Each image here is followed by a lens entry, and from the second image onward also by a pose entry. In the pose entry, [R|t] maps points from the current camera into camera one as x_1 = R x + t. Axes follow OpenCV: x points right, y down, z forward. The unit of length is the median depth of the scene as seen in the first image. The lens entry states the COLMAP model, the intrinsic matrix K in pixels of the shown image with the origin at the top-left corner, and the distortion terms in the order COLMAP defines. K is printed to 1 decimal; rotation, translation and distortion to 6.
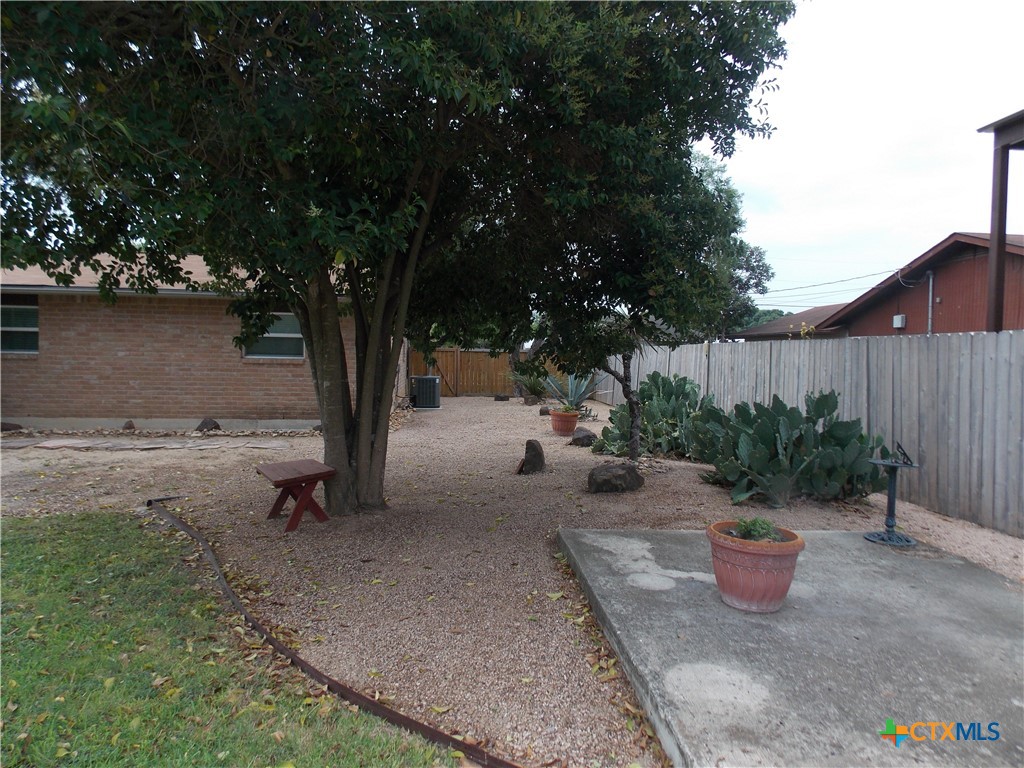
lens RADIAL K [[674.2, 0, 516.7], [0, 674.2, 376.3], [0, 0, 1]] dist [0.009002, -0.012155]
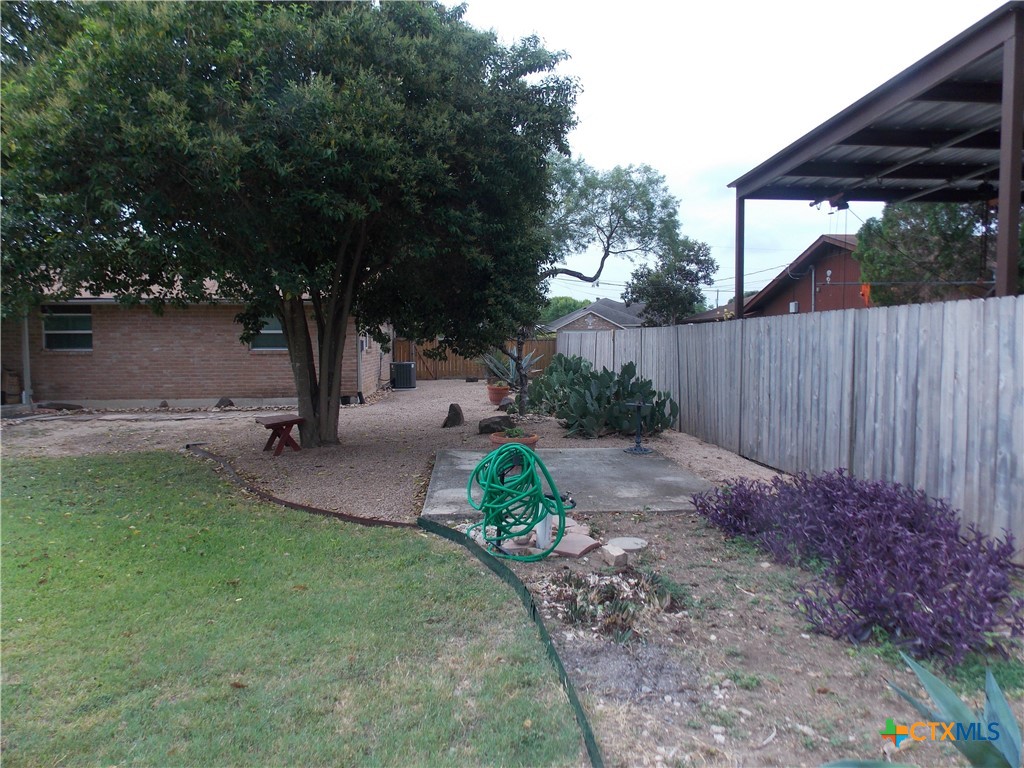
lens RADIAL K [[674.2, 0, 516.0], [0, 674.2, 383.4], [0, 0, 1]] dist [0.009002, -0.012155]
pose [[0.999571, -0.020724, -0.020712, 0.126663], [0.021273, 0.999419, 0.026644, 0.012026], [0.020148, -0.027073, 0.999430, -0.276056]]
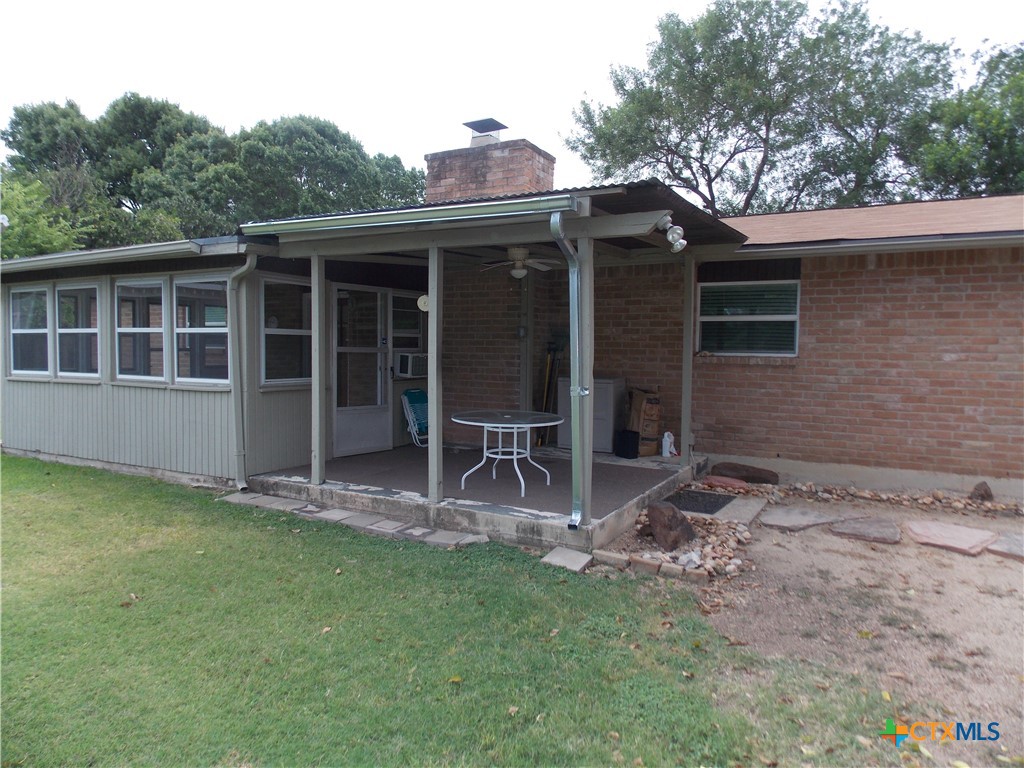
lens RADIAL K [[701.1, 0, 514.6], [0, 701.1, 384.5], [0, 0, 1]] dist [-0.032557, -0.007019]
pose [[0.825389, 0.021880, -0.564141, -0.562025], [-0.014808, 0.999744, 0.017111, -0.015213], [0.564371, -0.005769, 0.825501, 0.331297]]
